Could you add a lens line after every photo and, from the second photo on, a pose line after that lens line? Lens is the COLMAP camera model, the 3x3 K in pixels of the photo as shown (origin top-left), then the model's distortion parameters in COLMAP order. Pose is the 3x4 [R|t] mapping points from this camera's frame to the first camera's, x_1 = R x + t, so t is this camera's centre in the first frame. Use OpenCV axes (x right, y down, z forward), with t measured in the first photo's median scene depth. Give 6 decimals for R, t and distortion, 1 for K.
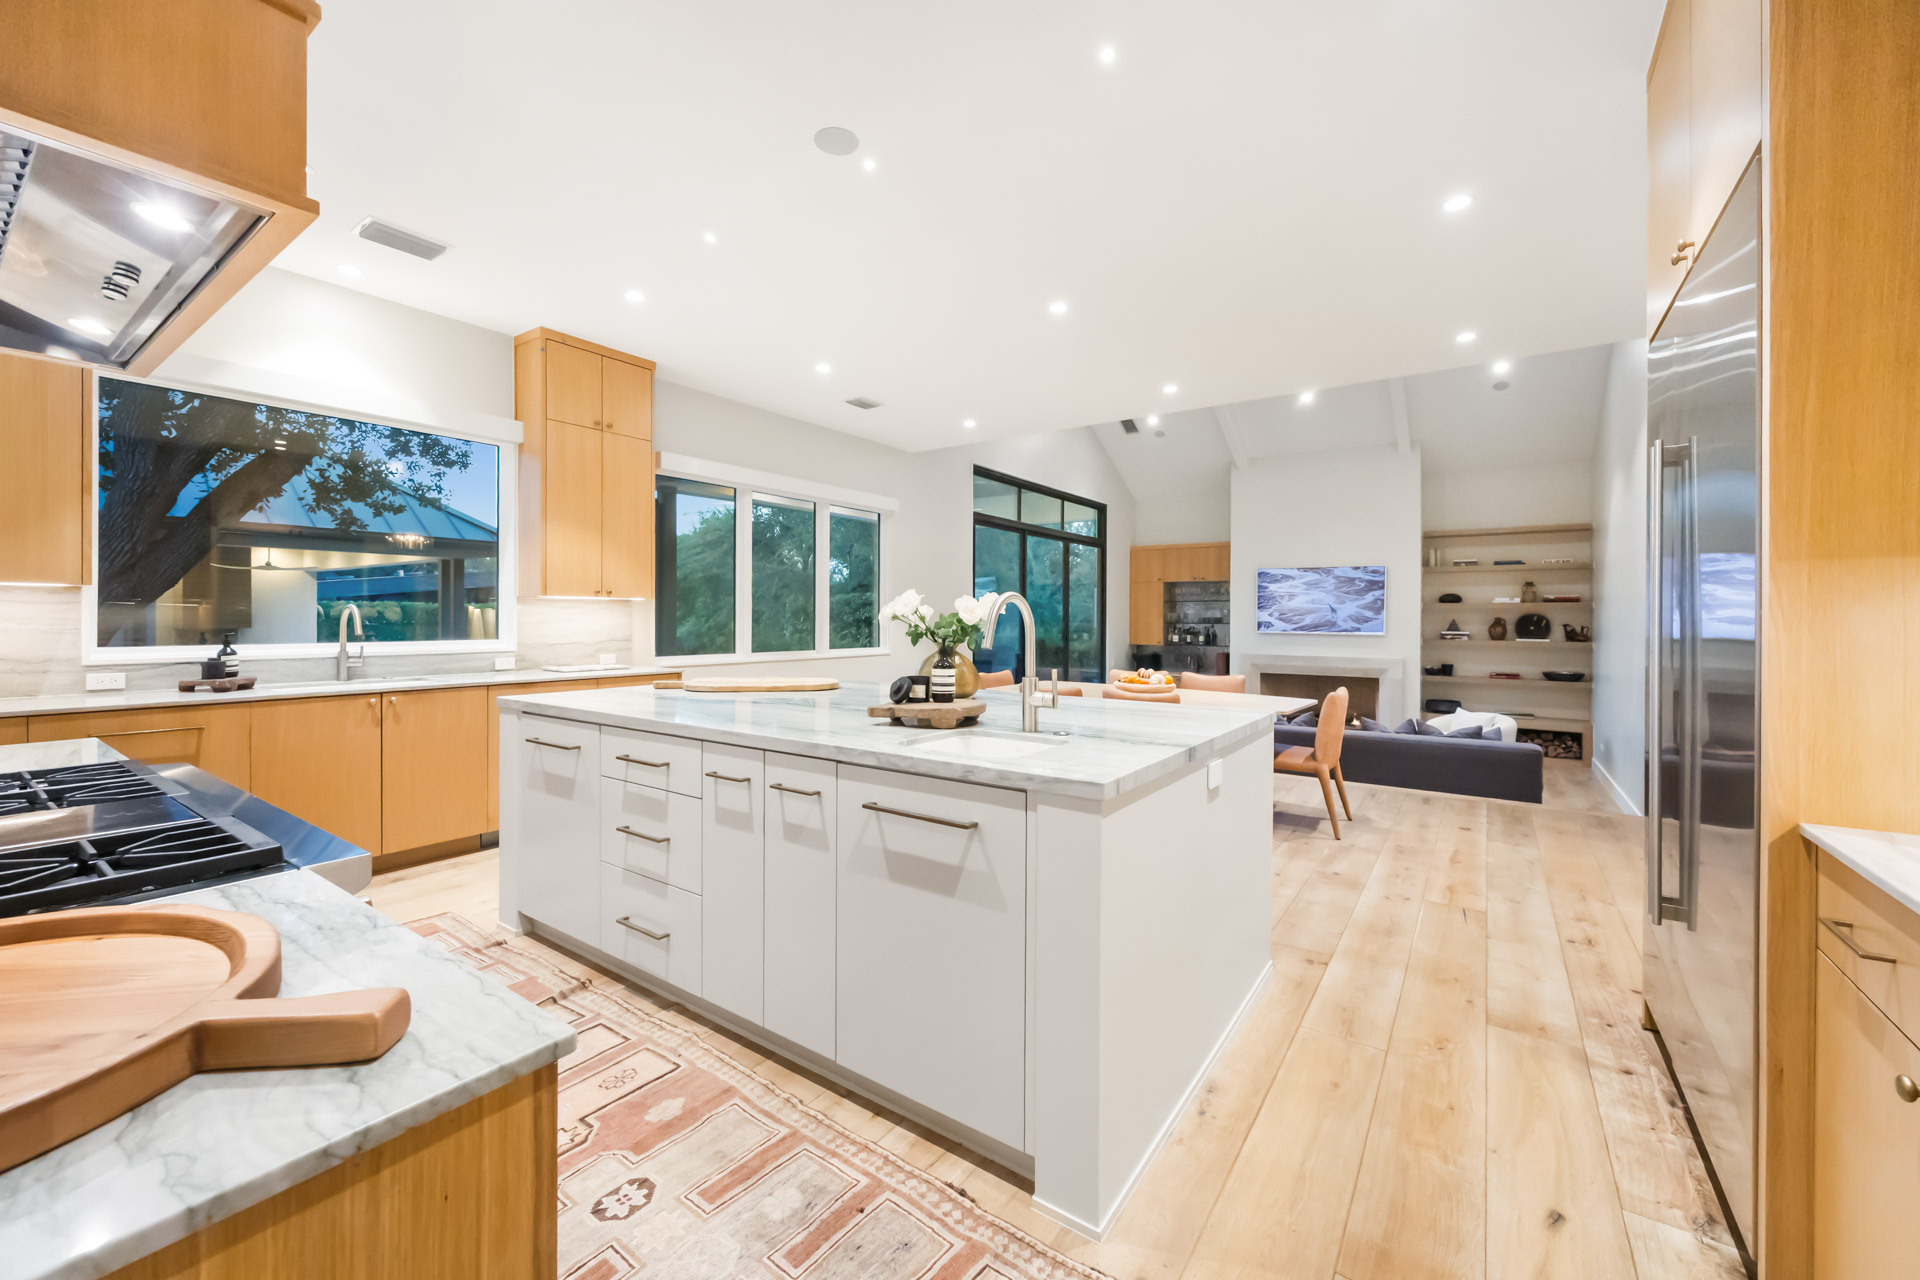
lens RADIAL K [[756.1, 0, 953.2], [0, 756.1, 620.2], [0, 0, 1]] dist [-0.002647, -0.000234]
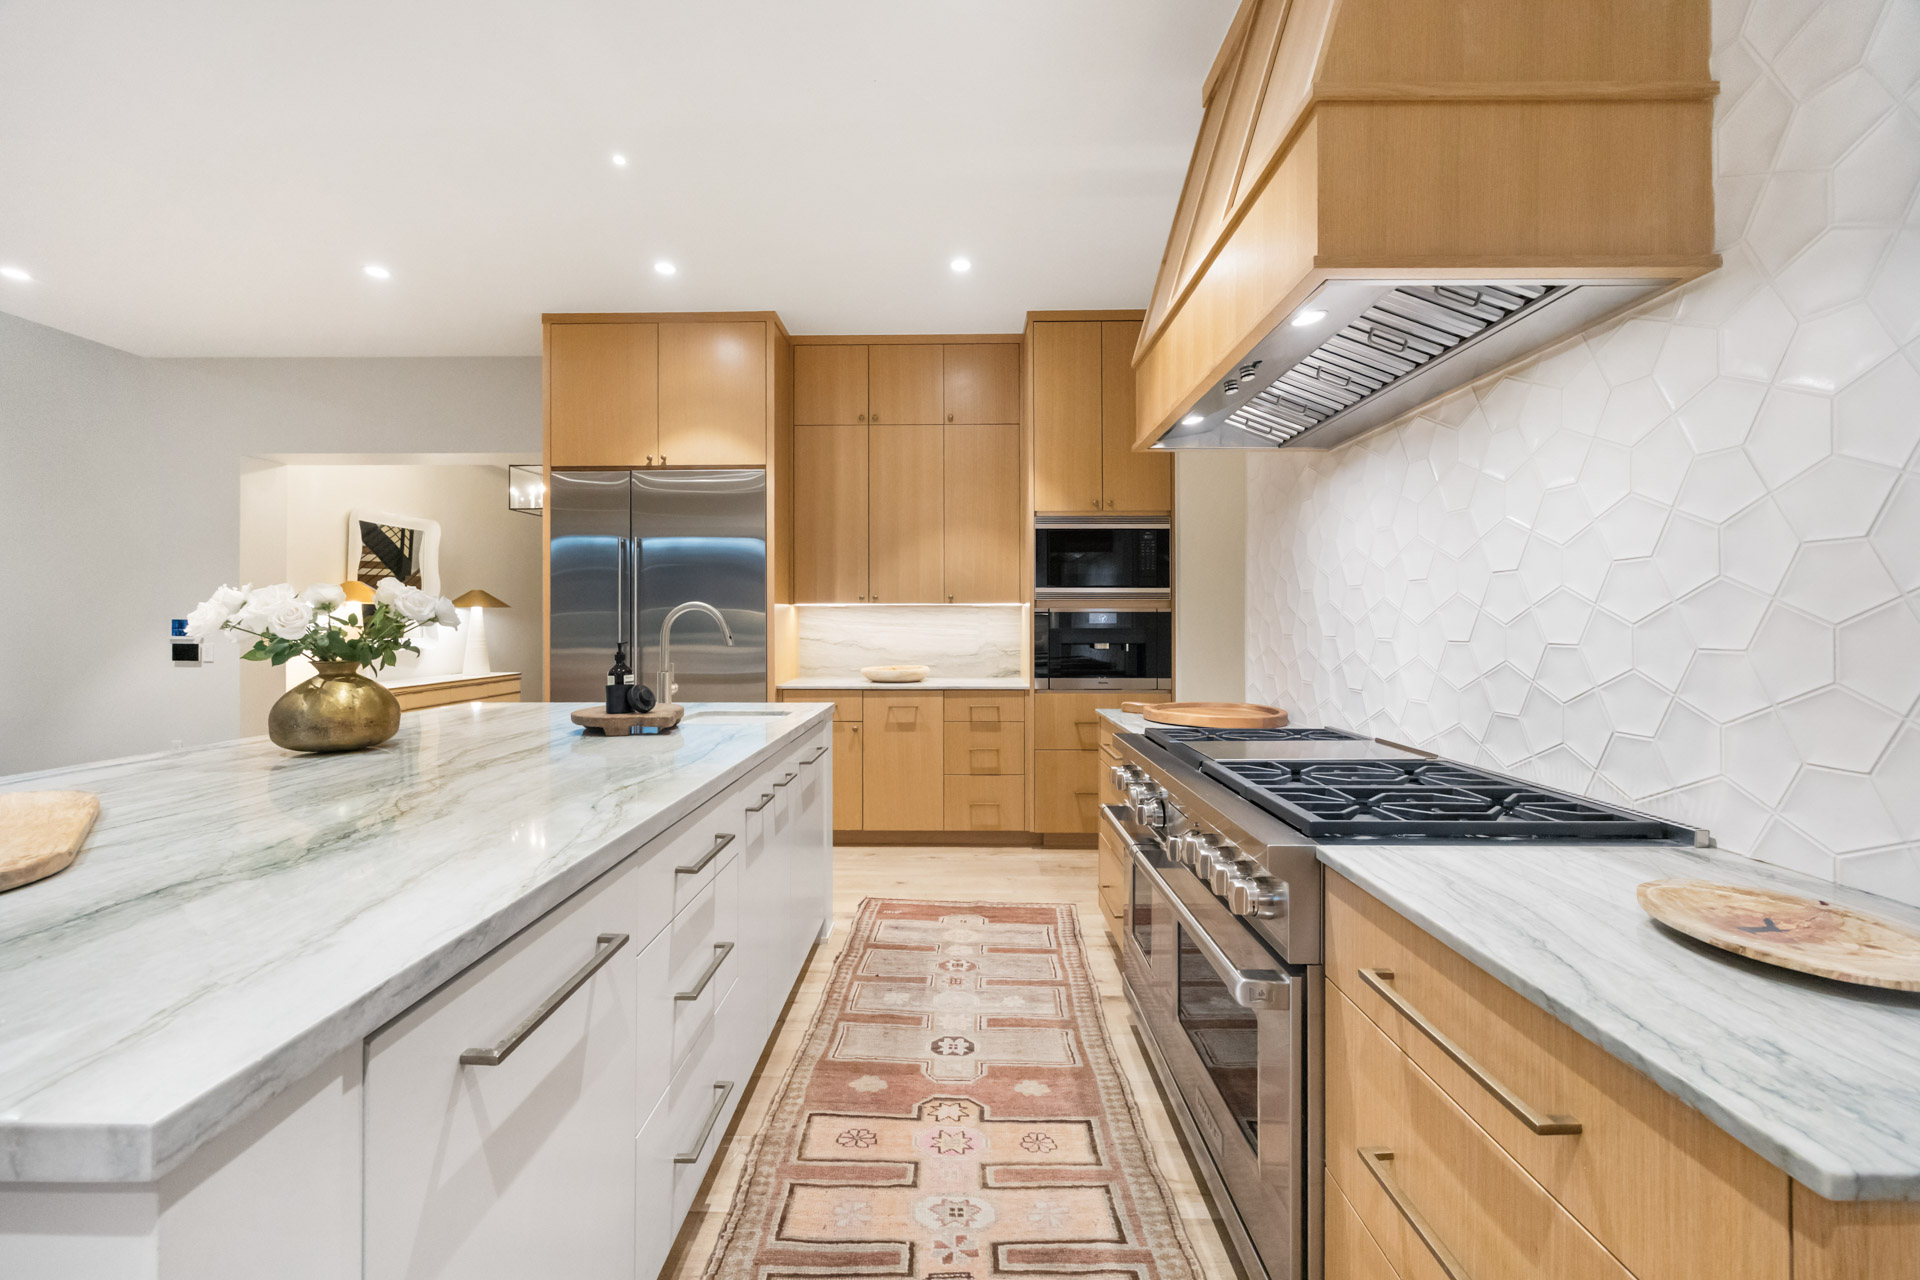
lens RADIAL K [[756.1, 0, 953.2], [0, 756.1, 620.2], [0, 0, 1]] dist [-0.002647, -0.000234]
pose [[-0.570090, -0.004229, 0.821572, -0.329700], [0.001404, 0.999980, 0.006122, -0.004119], [-0.821581, 0.004643, -0.570072, 0.375212]]
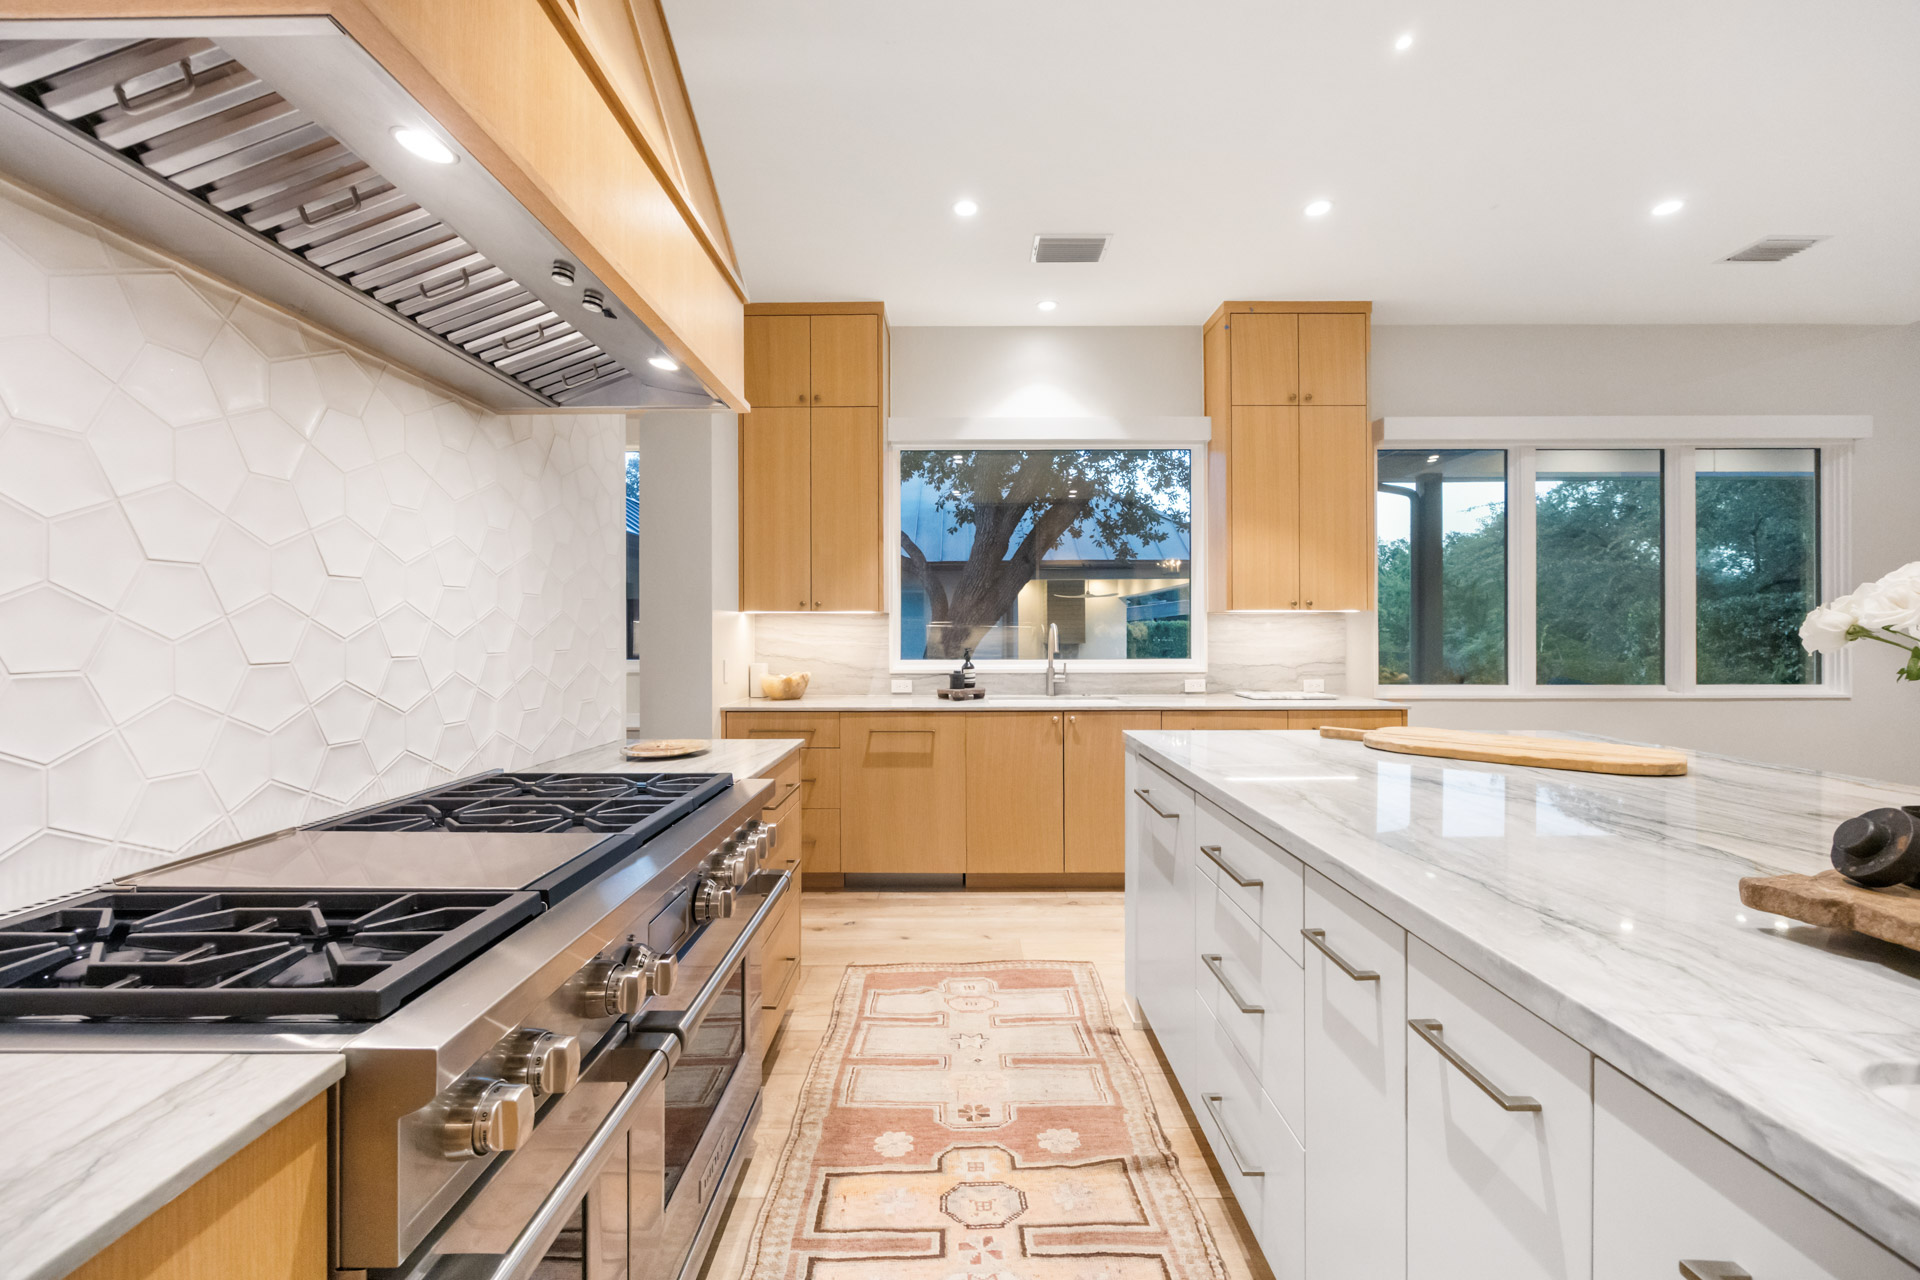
lens RADIAL K [[754.0, 0, 951.8], [0, 754.0, 634.5], [0, 0, 1]] dist [-0.001226, -0.000123]
pose [[0.575018, -0.004173, -0.818130, -0.009578], [0.002106, 0.999991, -0.003620, -0.001078], [0.818138, 0.000358, 0.575022, 0.137670]]
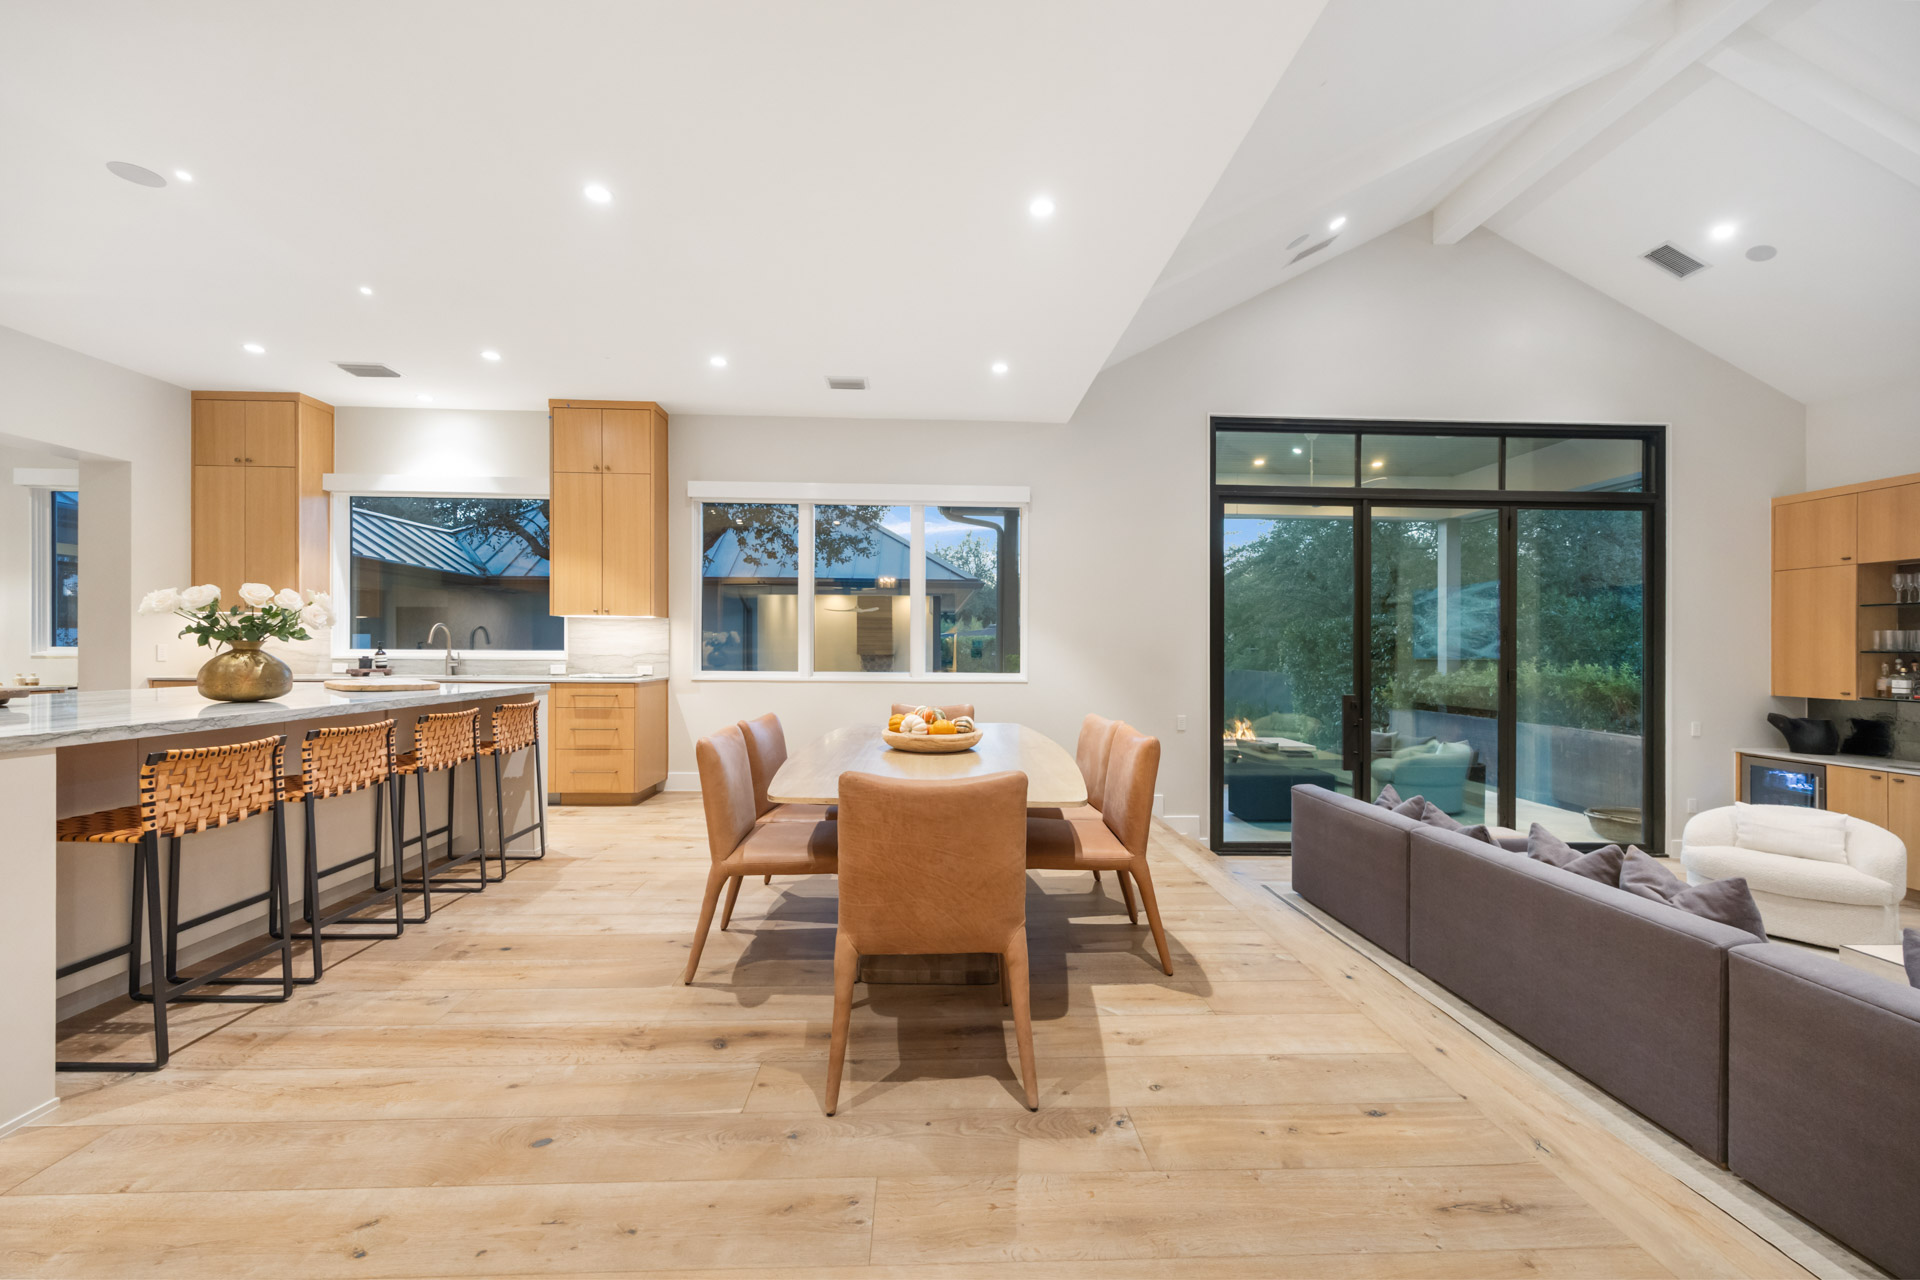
lens RADIAL K [[768.4, 0, 960.2], [0, 768.4, 647.1], [0, 0, 1]] dist [0.005151, -0.000319]
pose [[0.611861, -0.001269, -0.790964, 0.497932], [-0.008165, 0.999935, -0.007920, 0.014344], [0.790923, 0.011305, 0.611811, 0.434558]]
